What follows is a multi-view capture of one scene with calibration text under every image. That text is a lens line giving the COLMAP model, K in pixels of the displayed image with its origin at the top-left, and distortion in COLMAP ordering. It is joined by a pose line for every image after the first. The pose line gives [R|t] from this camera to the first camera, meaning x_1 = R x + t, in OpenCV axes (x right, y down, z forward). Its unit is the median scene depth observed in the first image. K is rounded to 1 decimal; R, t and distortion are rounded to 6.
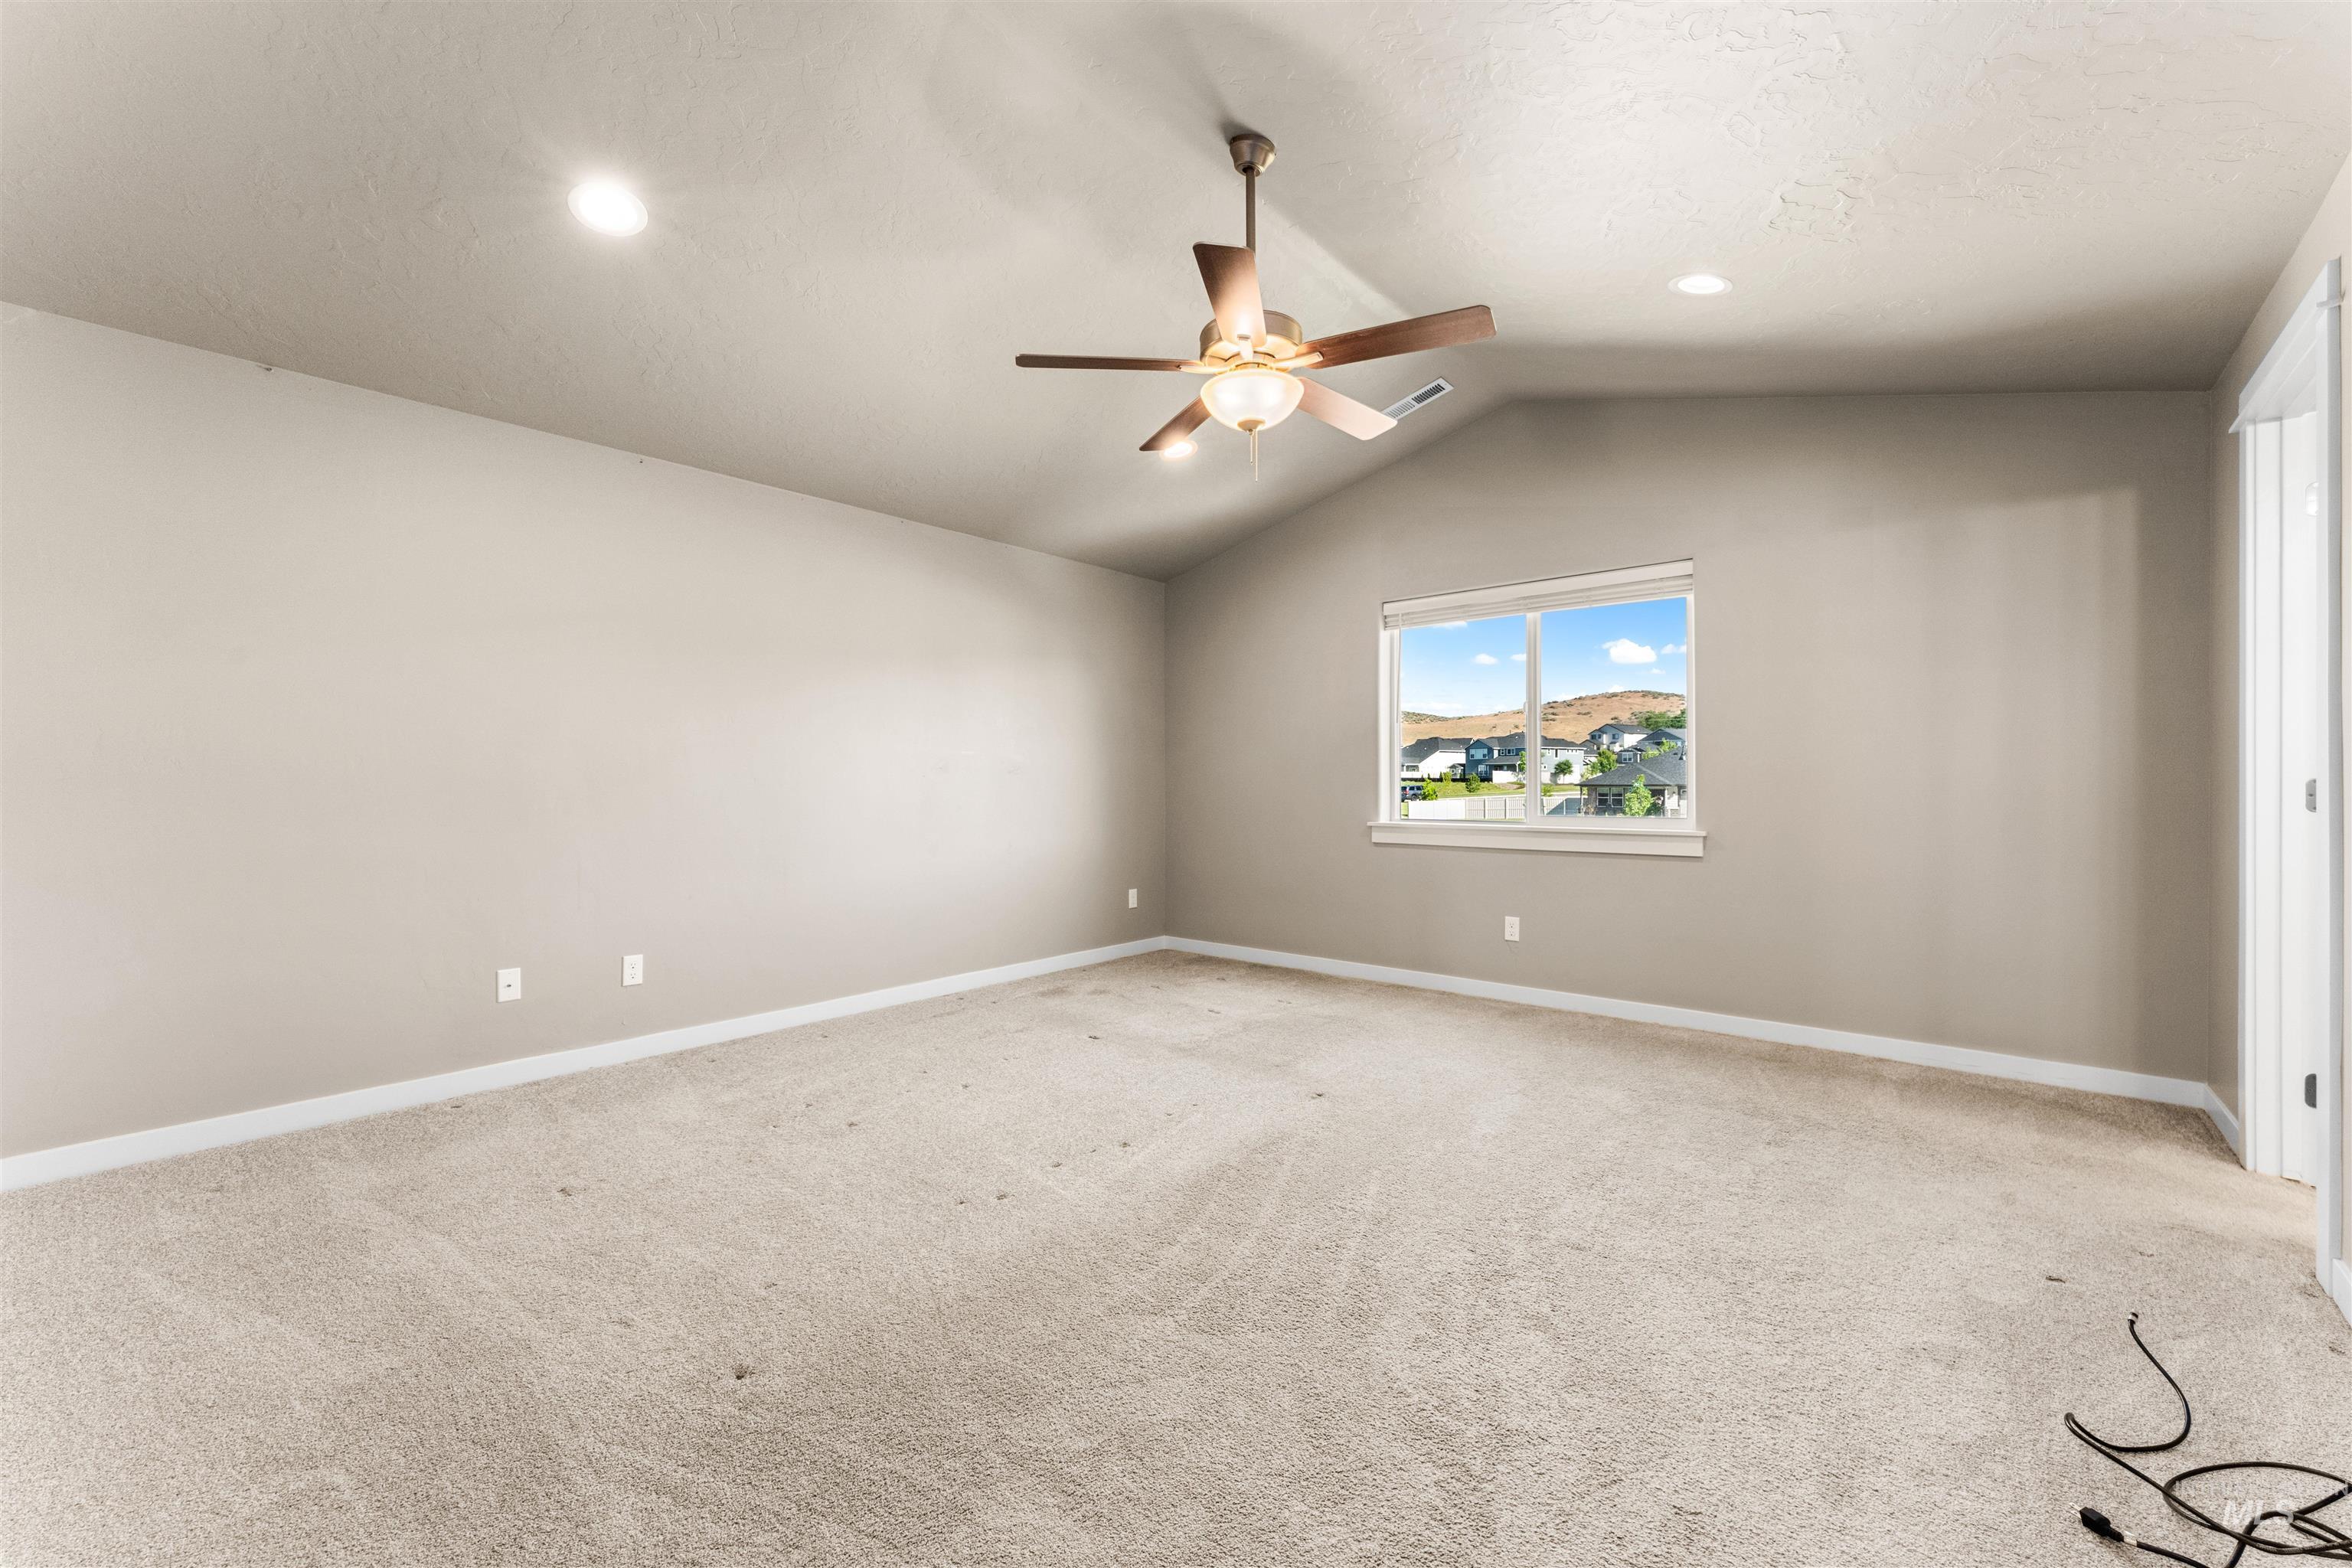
lens RADIAL K [[935.3, 0, 1170.5], [0, 935.3, 789.7], [0, 0, 1]] dist [0.004242, -0.001343]
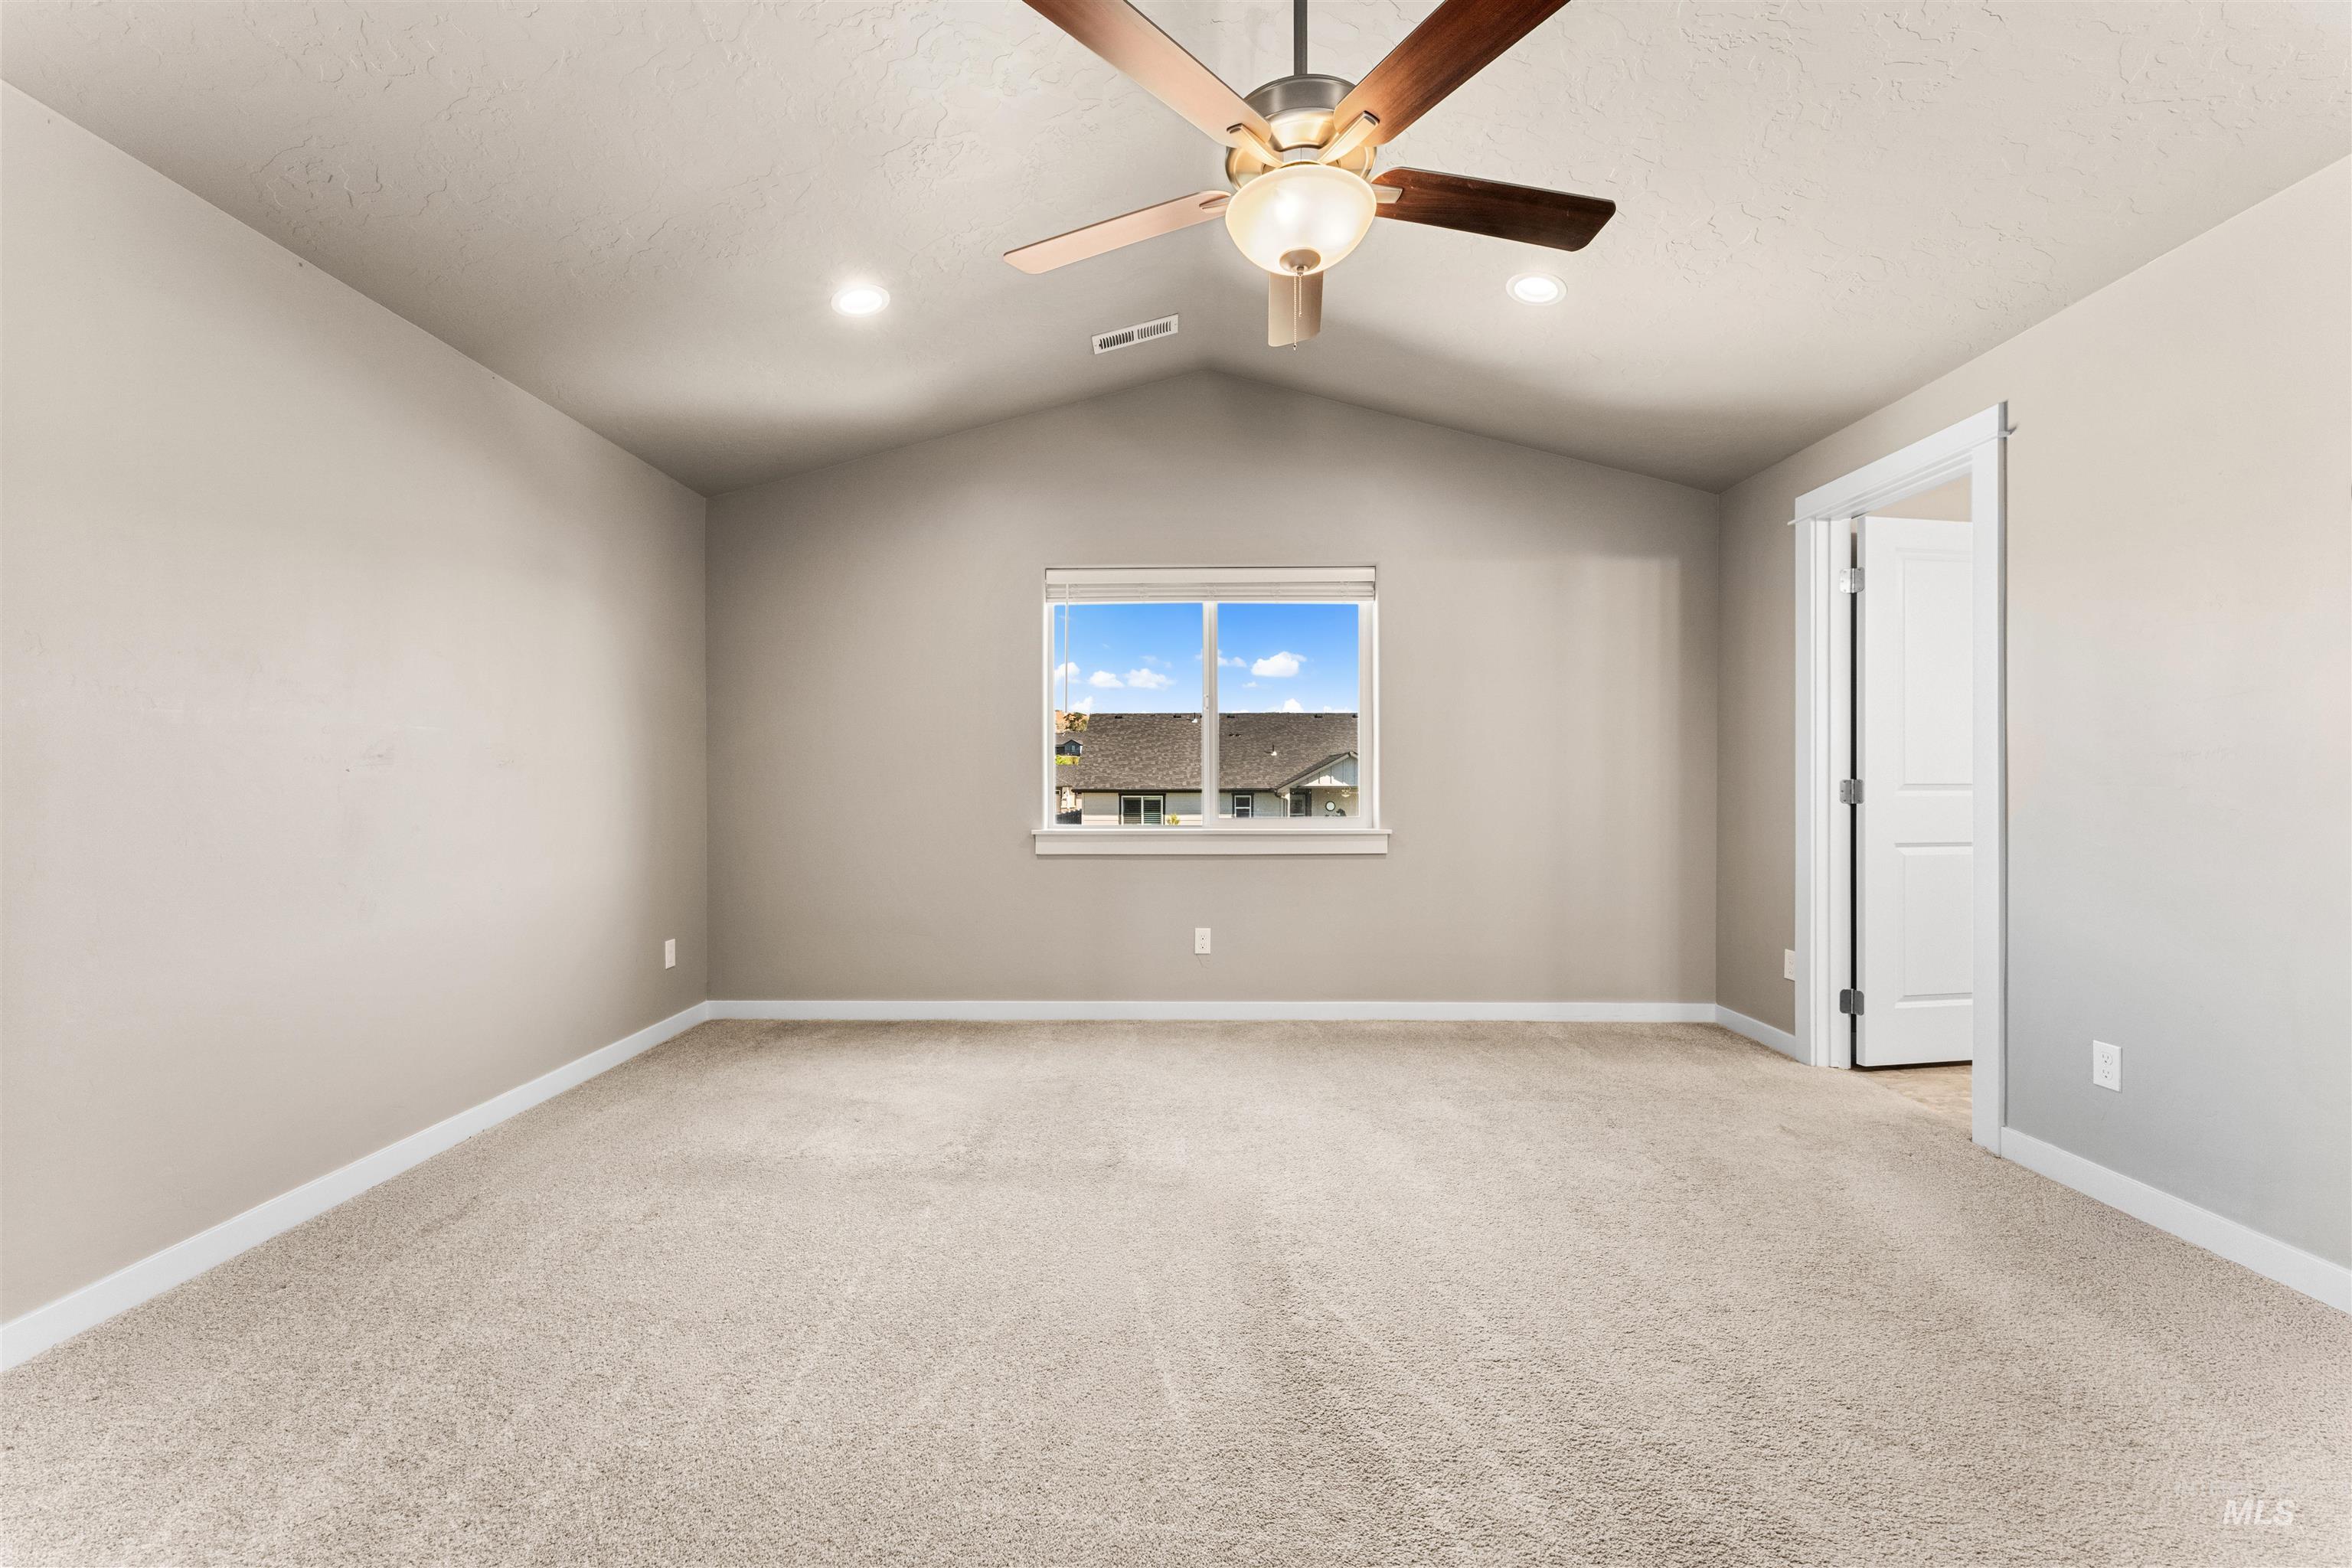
lens RADIAL K [[935.3, 0, 1176.4], [0, 935.3, 791.9], [0, 0, 1]] dist [0.004242, -0.001343]
pose [[0.765596, -0.006110, 0.643293, -0.297681], [0.004766, 0.999981, 0.003826, -0.002687], [-0.643305, 0.000136, 0.765610, 0.372216]]
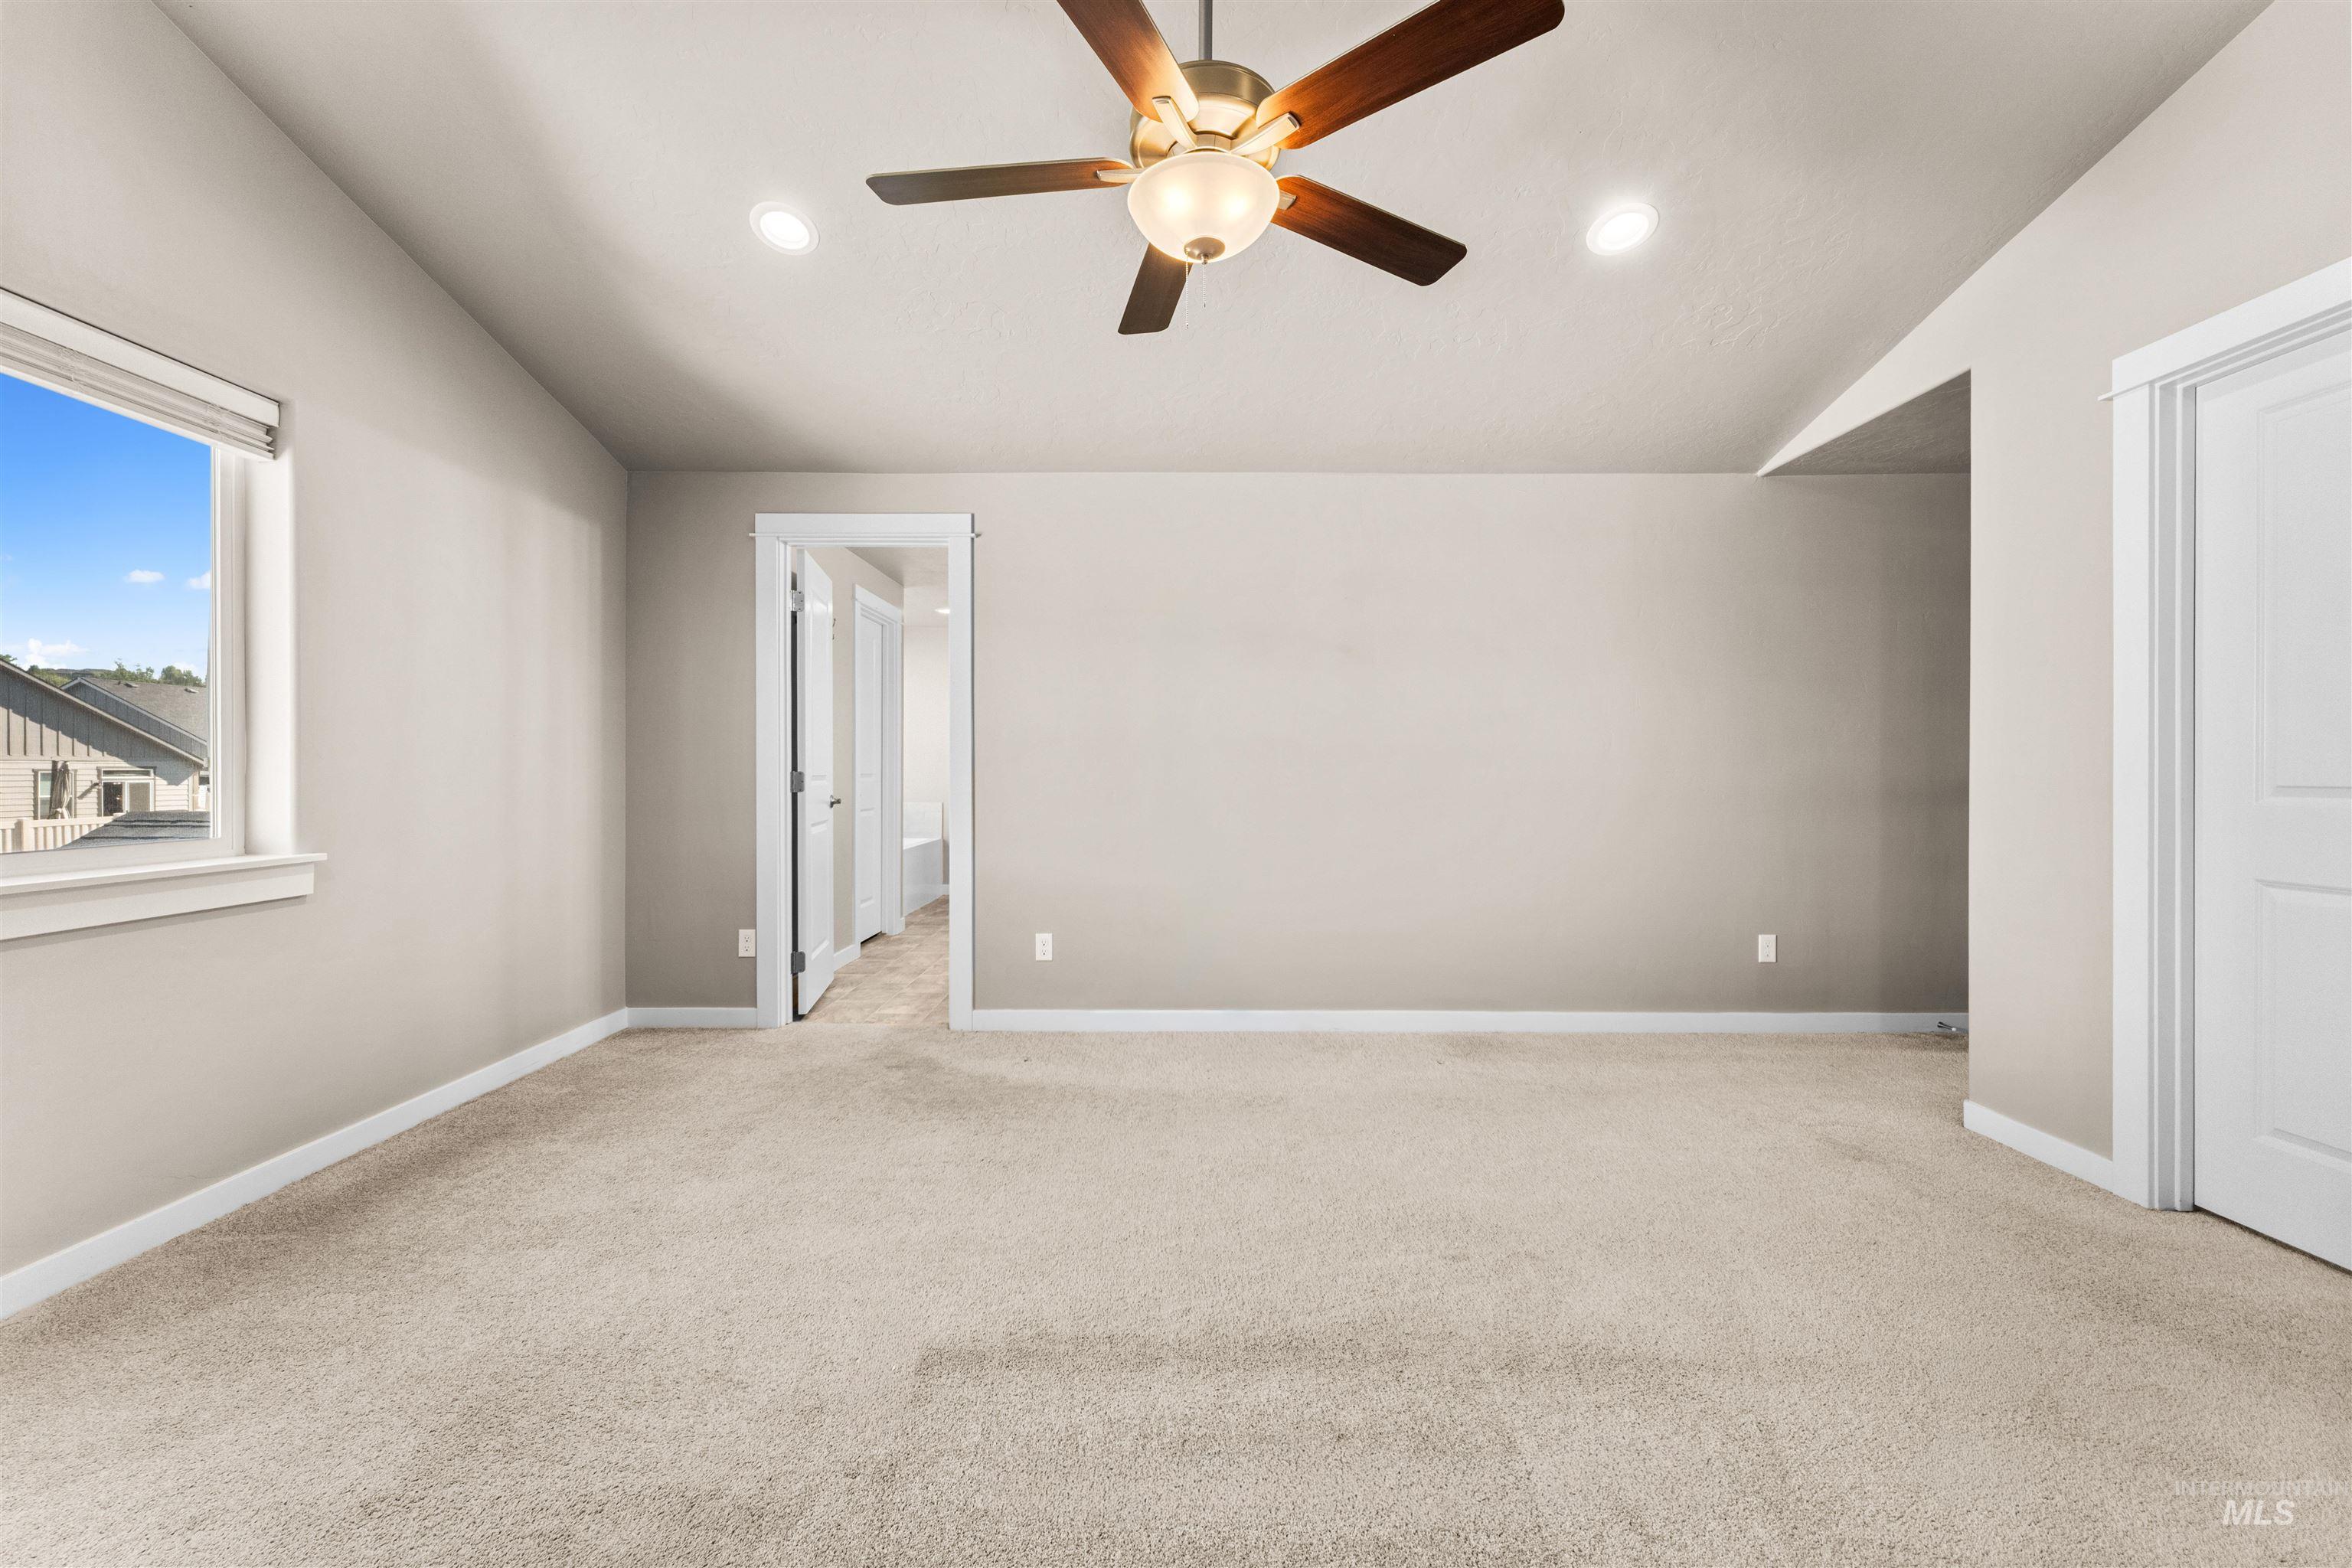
lens RADIAL K [[935.3, 0, 1165.4], [0, 935.3, 780.0], [0, 0, 1]] dist [0.004242, -0.001343]
pose [[-0.647459, -0.007434, 0.762064, -0.287424], [0.004300, 0.999901, 0.013408, -0.011329], [-0.762088, 0.011958, -0.647362, 1.020789]]
